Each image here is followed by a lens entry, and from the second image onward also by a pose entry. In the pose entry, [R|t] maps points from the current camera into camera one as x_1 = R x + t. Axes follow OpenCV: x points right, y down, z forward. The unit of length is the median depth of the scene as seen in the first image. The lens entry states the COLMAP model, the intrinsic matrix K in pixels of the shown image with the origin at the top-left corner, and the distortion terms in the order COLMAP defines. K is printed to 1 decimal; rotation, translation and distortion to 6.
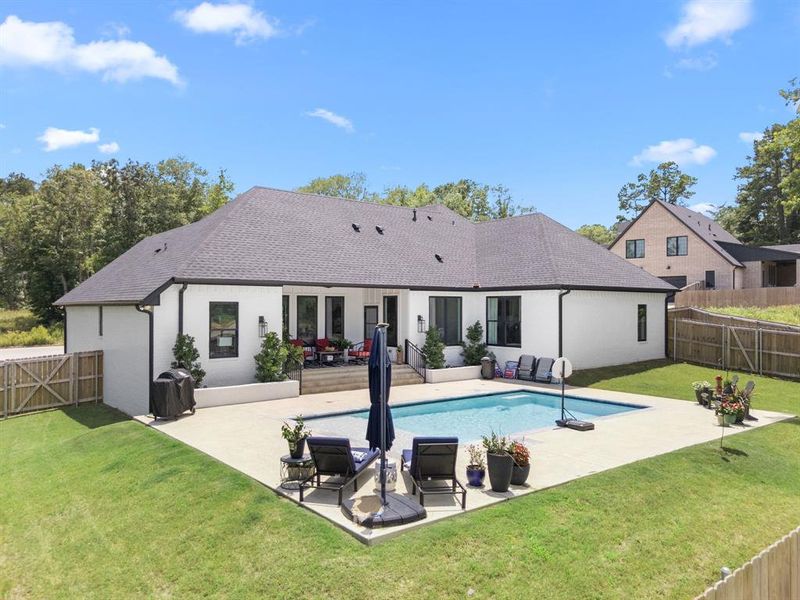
lens RADIAL K [[596.9, 0, 400.0], [0, 596.9, 300.0], [0, 0, 1]] dist [0.059955, -0.000393]
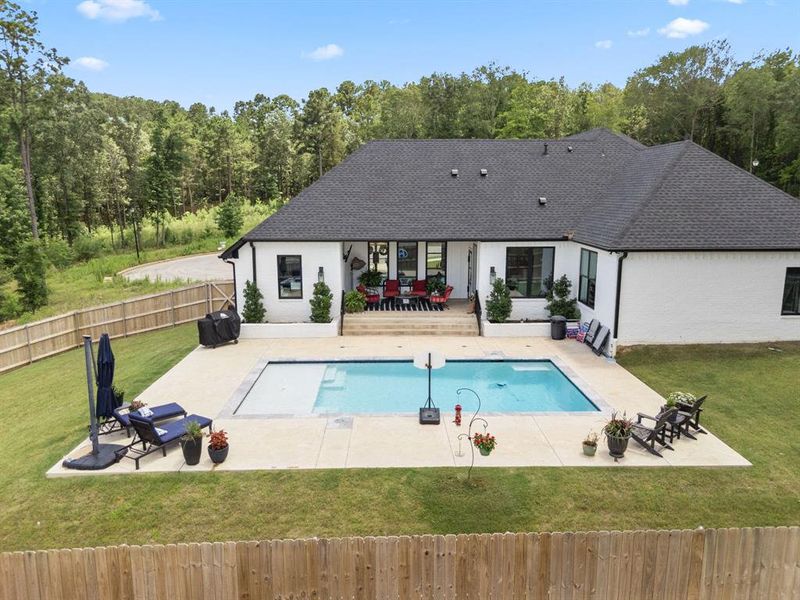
lens RADIAL K [[596.9, 0, 400.0], [0, 596.9, 300.0], [0, 0, 1]] dist [0.059955, -0.000393]
pose [[0.795272, 0.105393, -0.597021, 0.500677], [0.010631, 0.982197, 0.187551, -0.106121], [0.606160, -0.155501, 0.779994, 0.124820]]
